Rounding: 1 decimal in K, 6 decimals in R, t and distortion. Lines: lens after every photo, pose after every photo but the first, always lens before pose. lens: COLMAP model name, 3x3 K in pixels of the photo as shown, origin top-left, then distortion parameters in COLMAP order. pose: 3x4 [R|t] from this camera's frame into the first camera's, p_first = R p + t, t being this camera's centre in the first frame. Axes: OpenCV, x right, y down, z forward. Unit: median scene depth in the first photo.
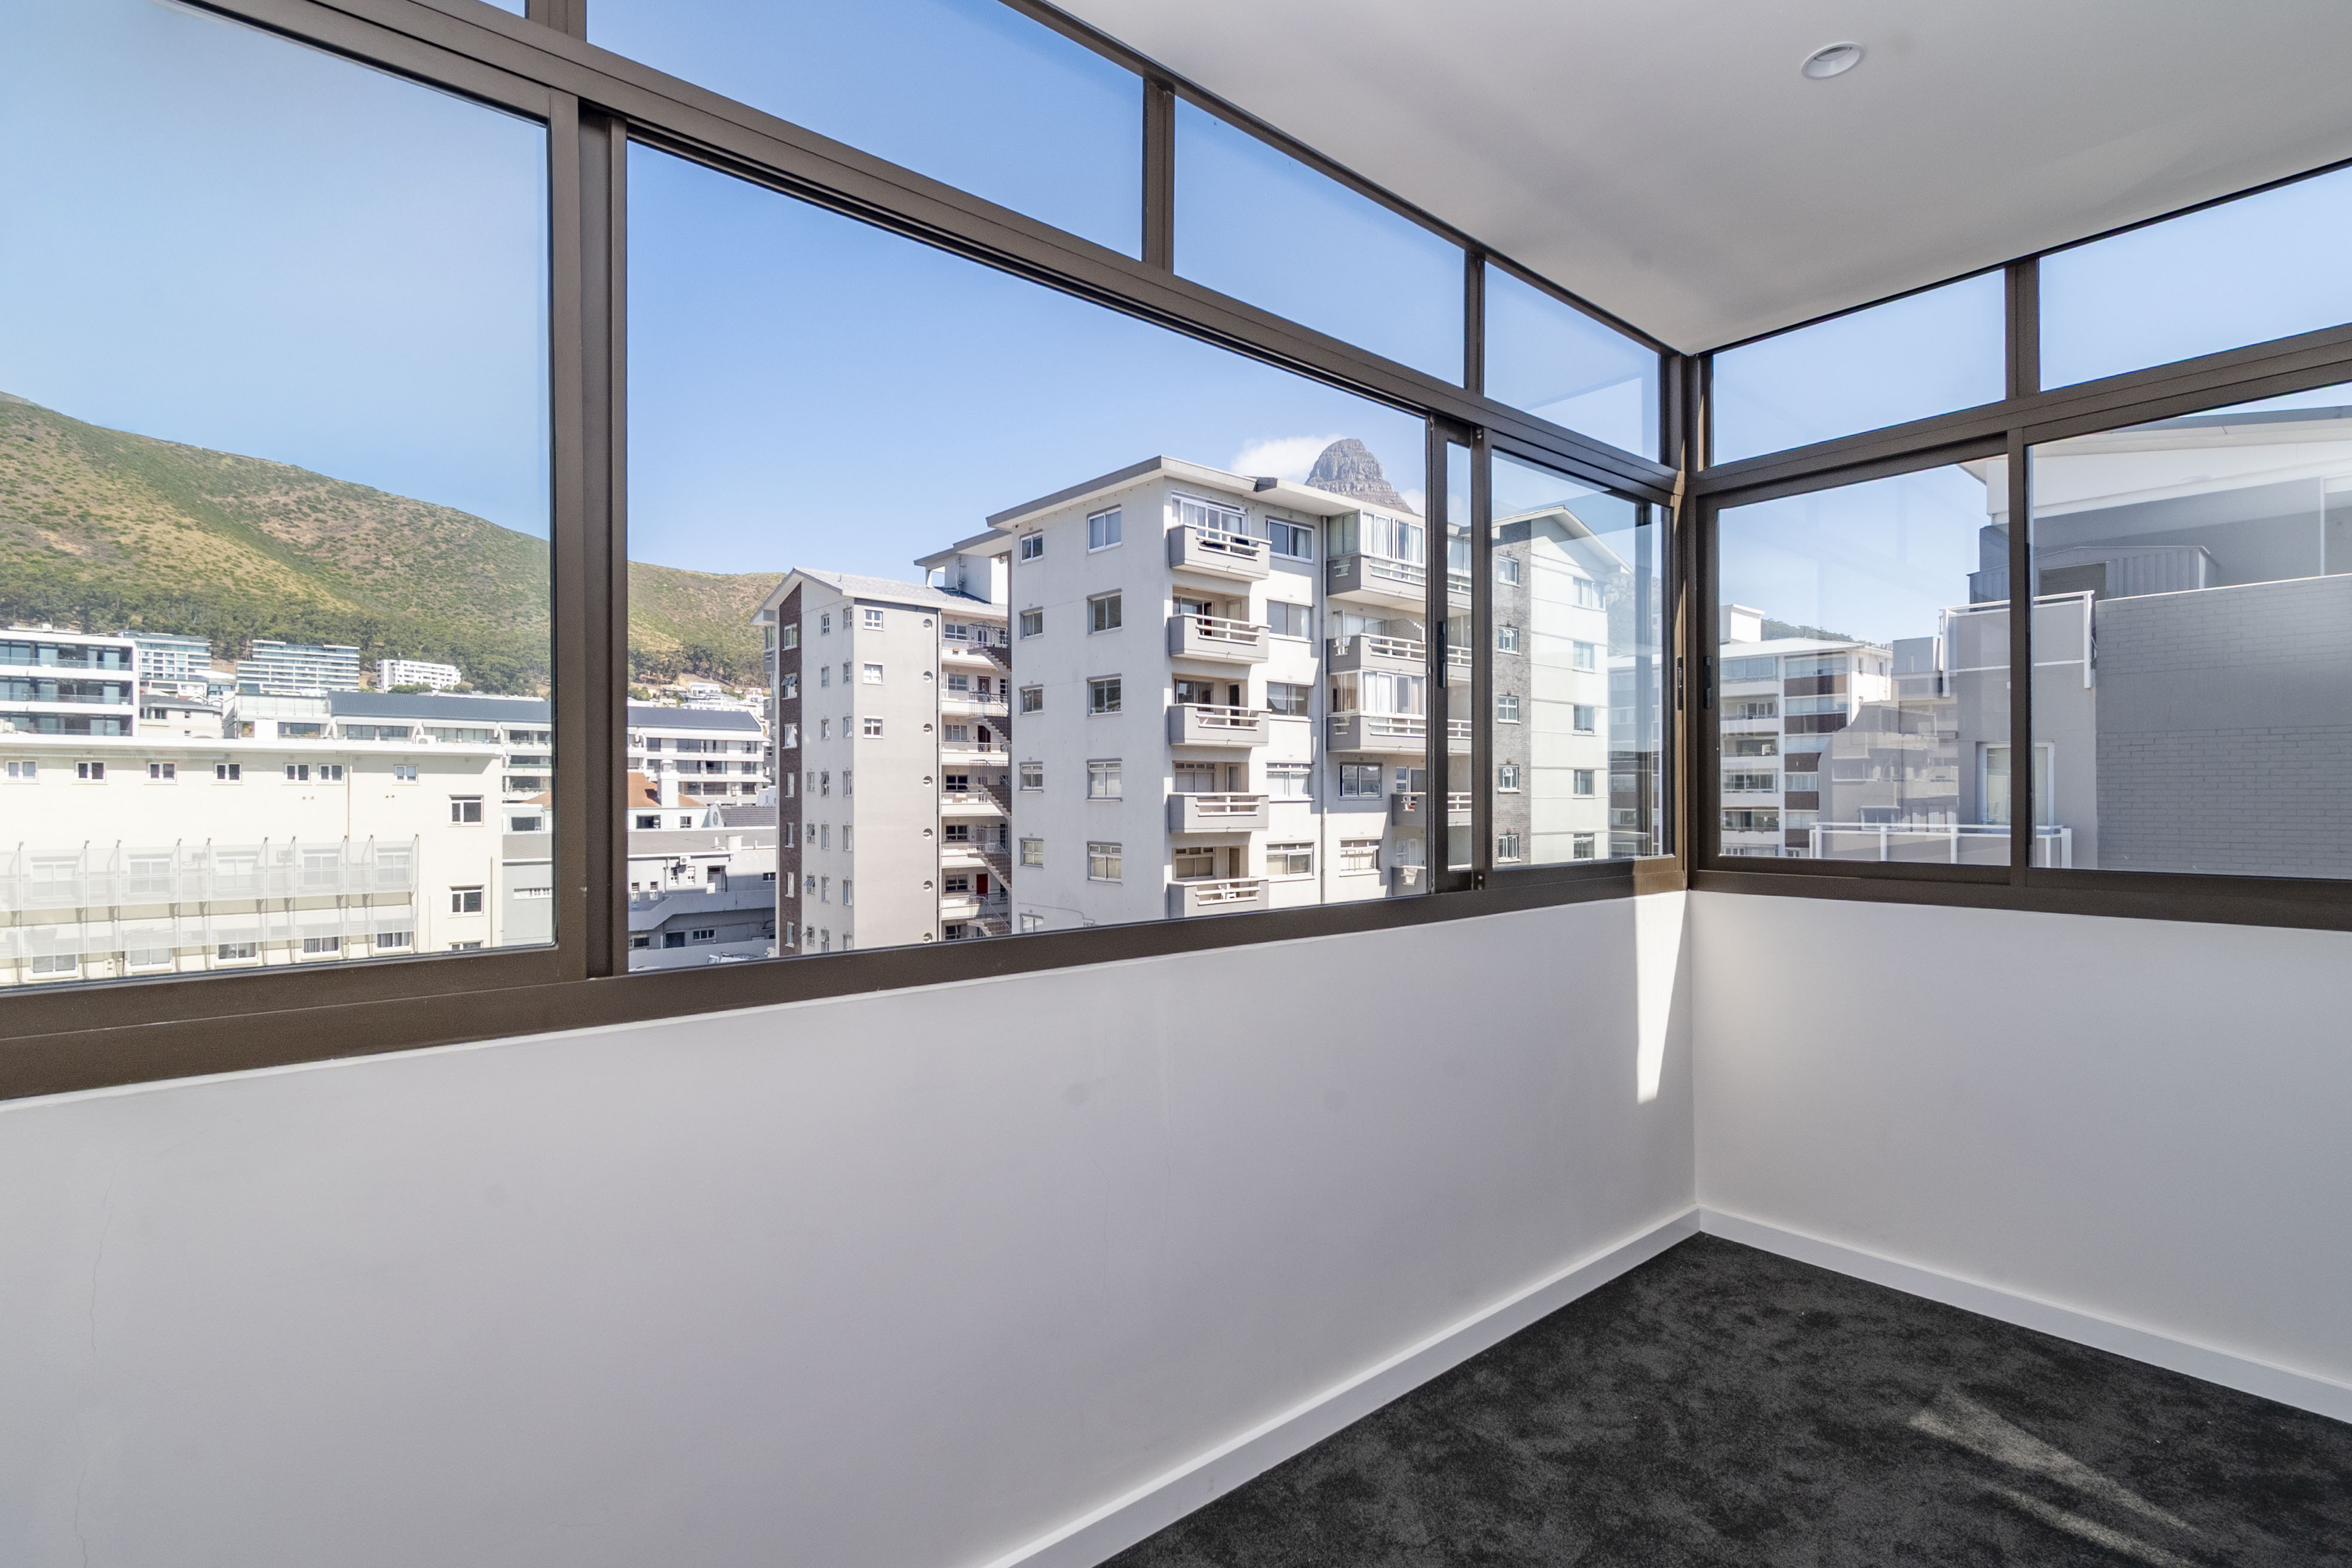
lens RADIAL K [[1087.7, 0, 1175.8], [0, 1087.7, 791.4], [0, 0, 1]] dist [0.013523, -0.007504]
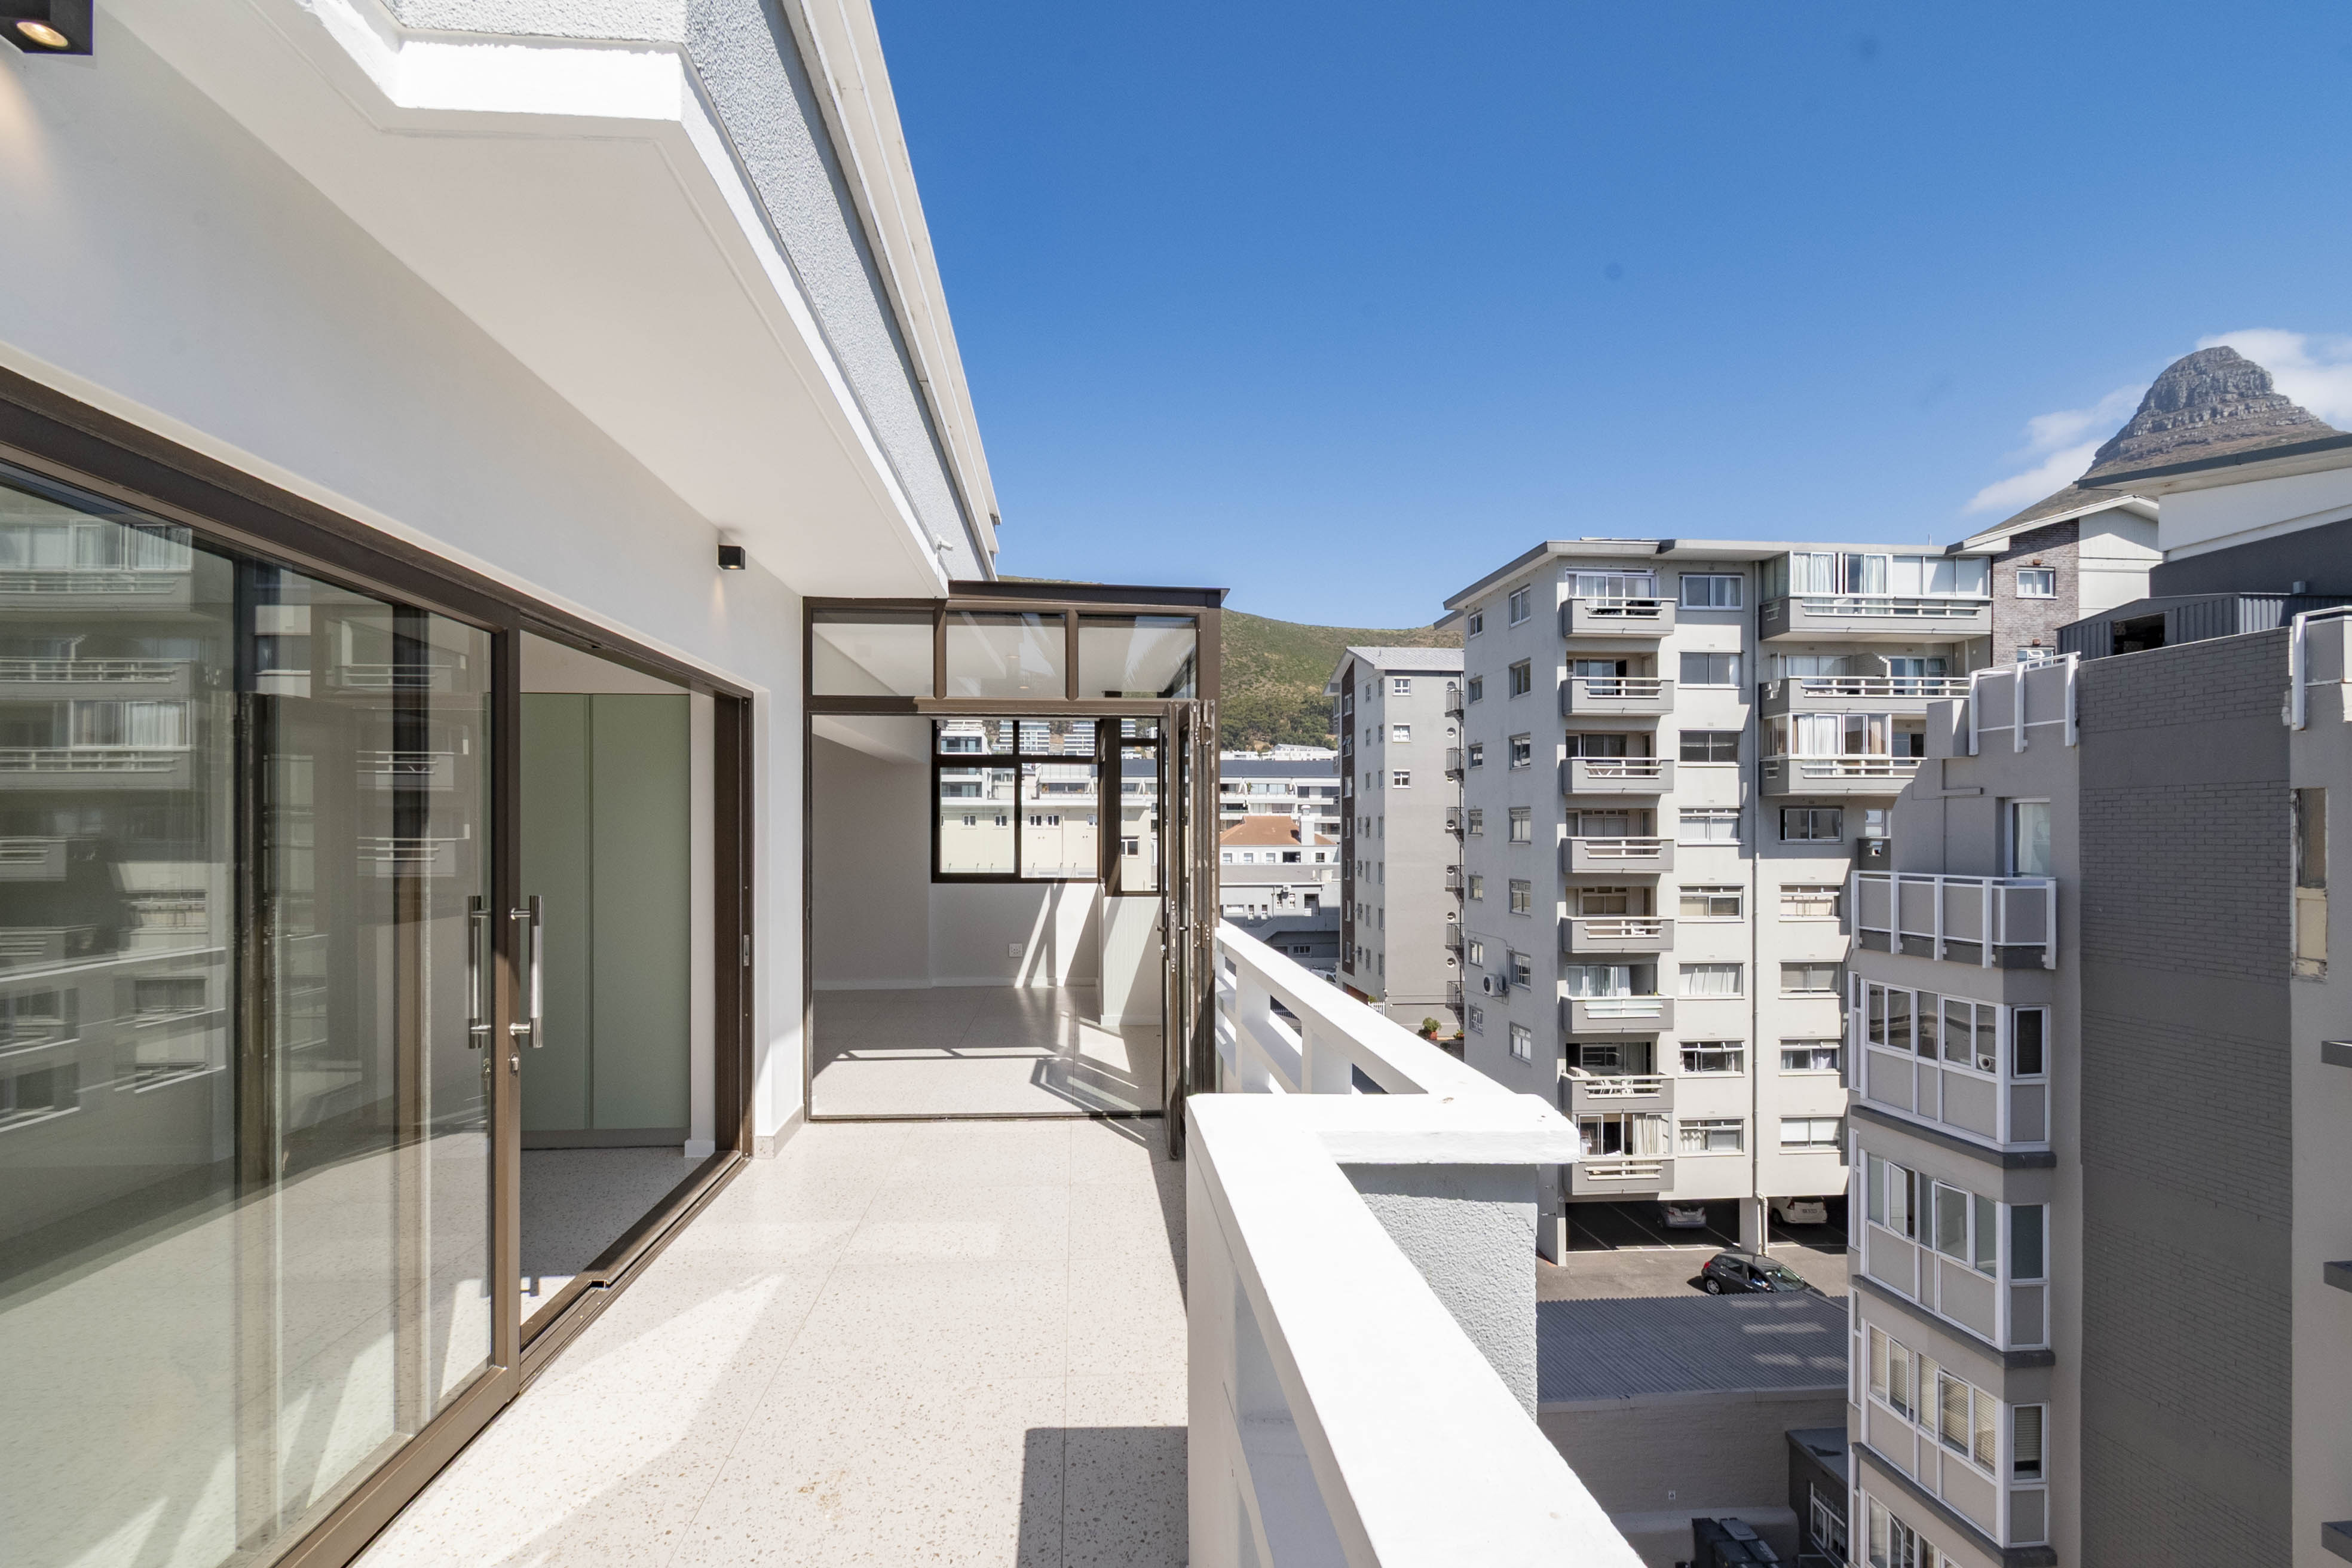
lens RADIAL K [[1087.7, 0, 1154.4], [0, 1087.7, 838.6], [0, 0, 1]] dist [0.013523, -0.007504]
pose [[0.798709, 0.004344, -0.601702, 0.225532], [0.000887, 0.999964, 0.008396, -0.004719], [0.601717, -0.007240, 0.798676, -0.103298]]
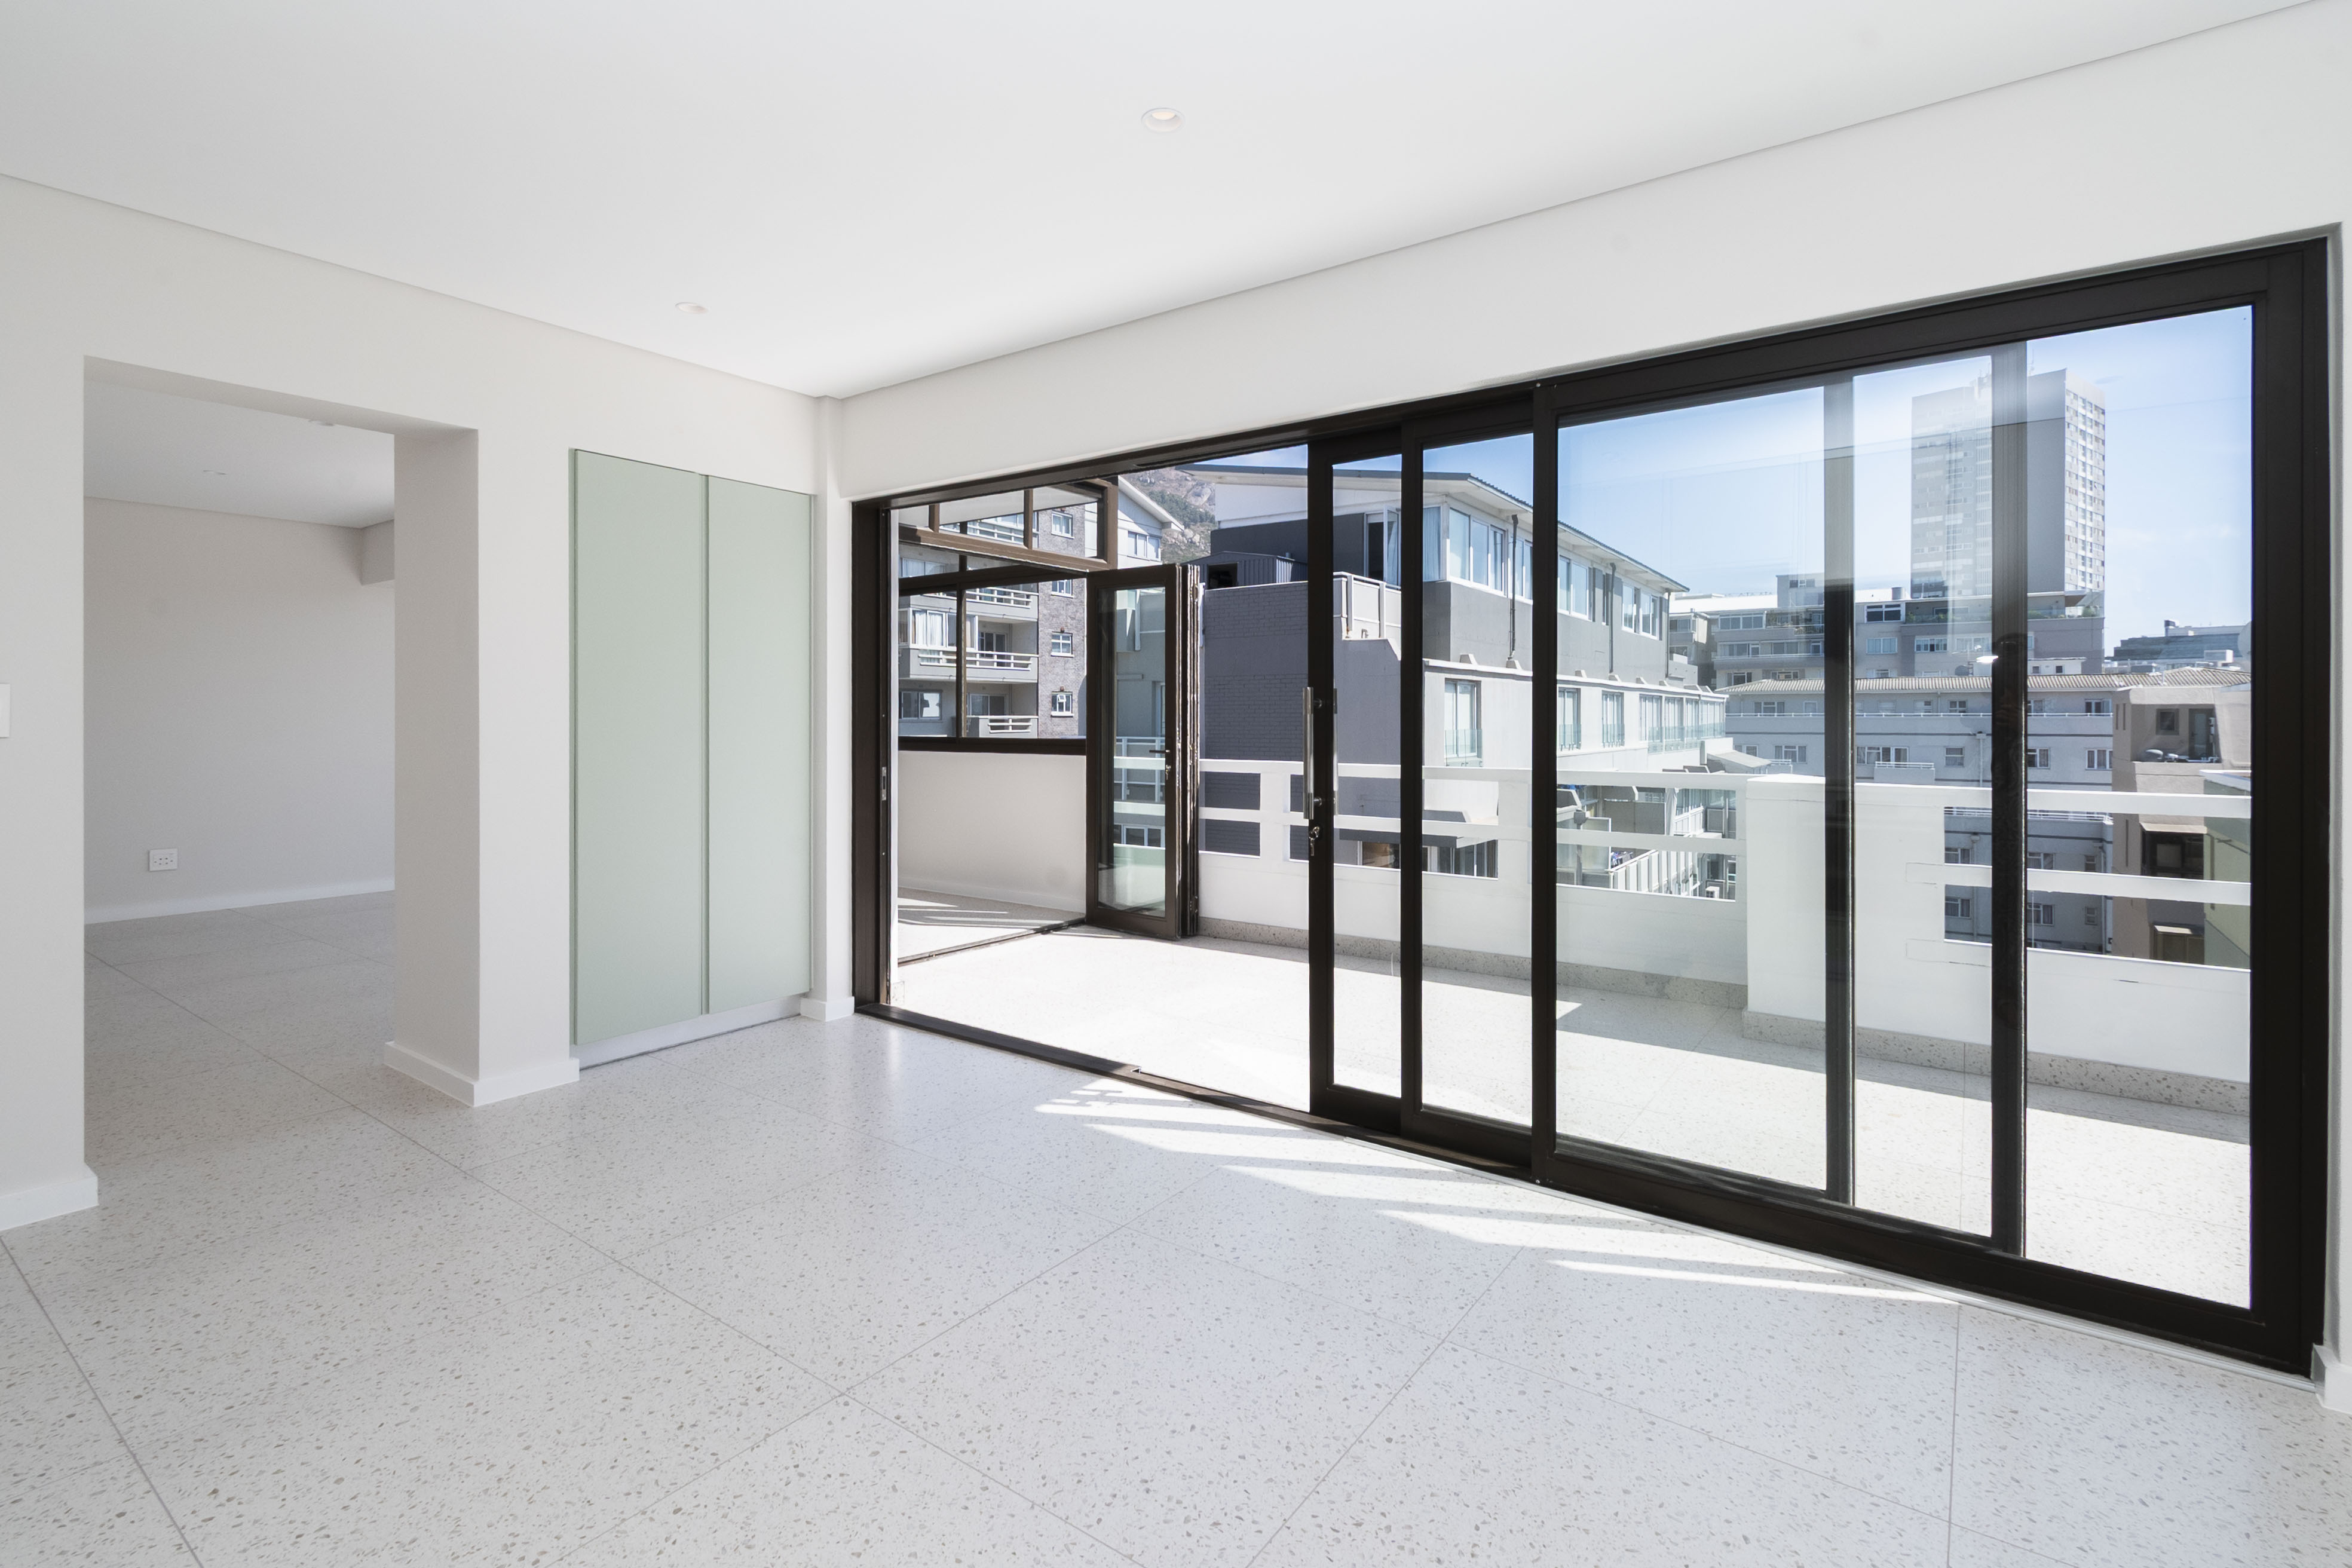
lens RADIAL K [[1087.7, 0, 1164.1], [0, 1087.7, 743.1], [0, 0, 1]] dist [0.013523, -0.007504]
pose [[0.975945, -0.002954, 0.217998, 0.132828], [-0.002454, 0.999696, 0.024533, 0.001298], [-0.218004, -0.024478, 0.975641, -0.141552]]
